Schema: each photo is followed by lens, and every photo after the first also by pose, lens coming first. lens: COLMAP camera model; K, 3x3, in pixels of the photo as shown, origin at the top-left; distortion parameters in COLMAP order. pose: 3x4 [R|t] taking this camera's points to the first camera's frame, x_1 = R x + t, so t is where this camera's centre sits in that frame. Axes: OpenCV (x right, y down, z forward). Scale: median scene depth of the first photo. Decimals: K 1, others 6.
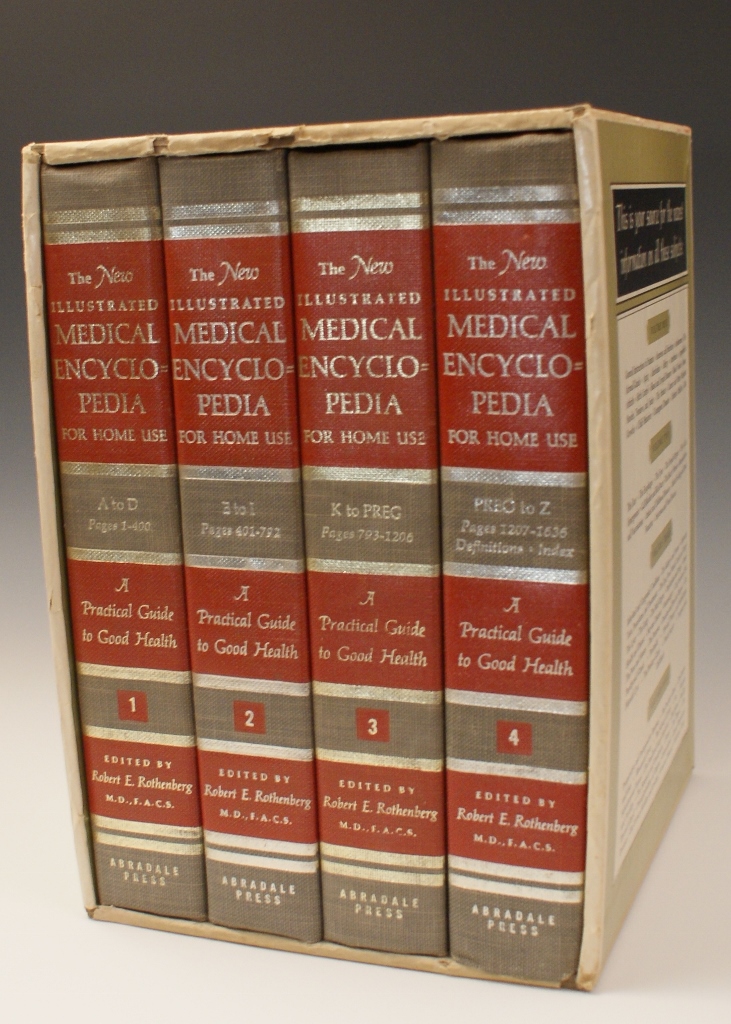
lens RADIAL K [[1495.1, 0, 365.5], [0, 1495.1, 512.0], [0, 0, 1]] dist [-0.040334, -0.063483]
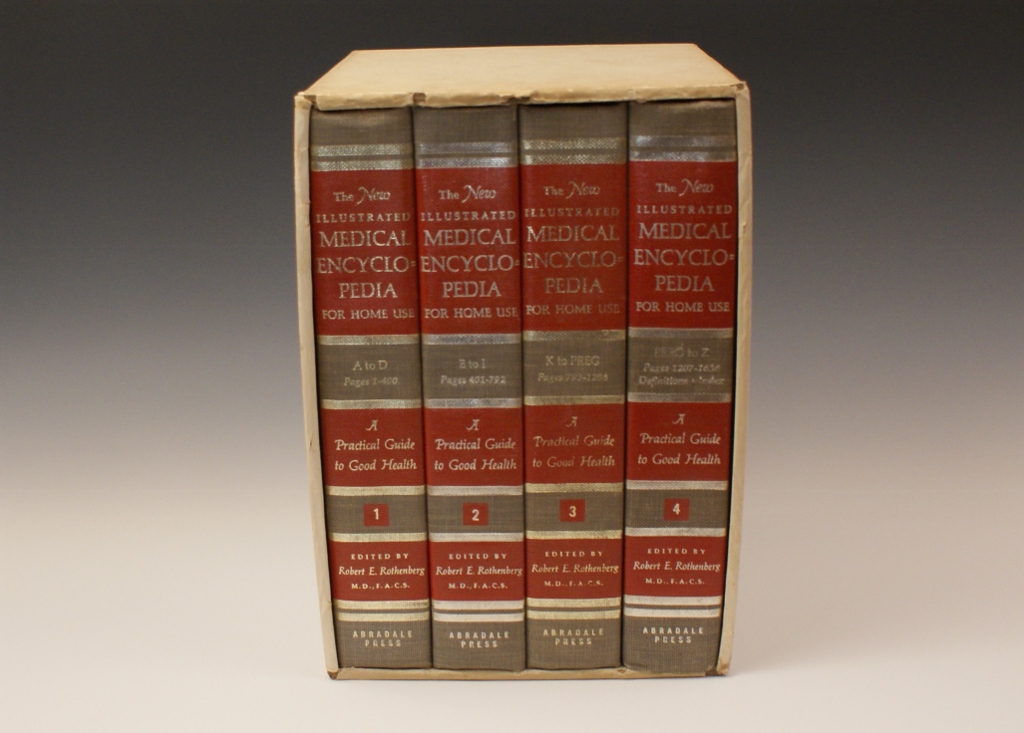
lens RADIAL K [[986.6, 0, 512.1], [0, 986.6, 345.7], [0, 0, 1]] dist [0.000049, 0.003699]
pose [[0.941041, -0.042591, 0.335600, -0.357054], [0.048570, 0.998775, -0.009438, -0.008614], [-0.334787, 0.025181, 0.941957, 0.125722]]
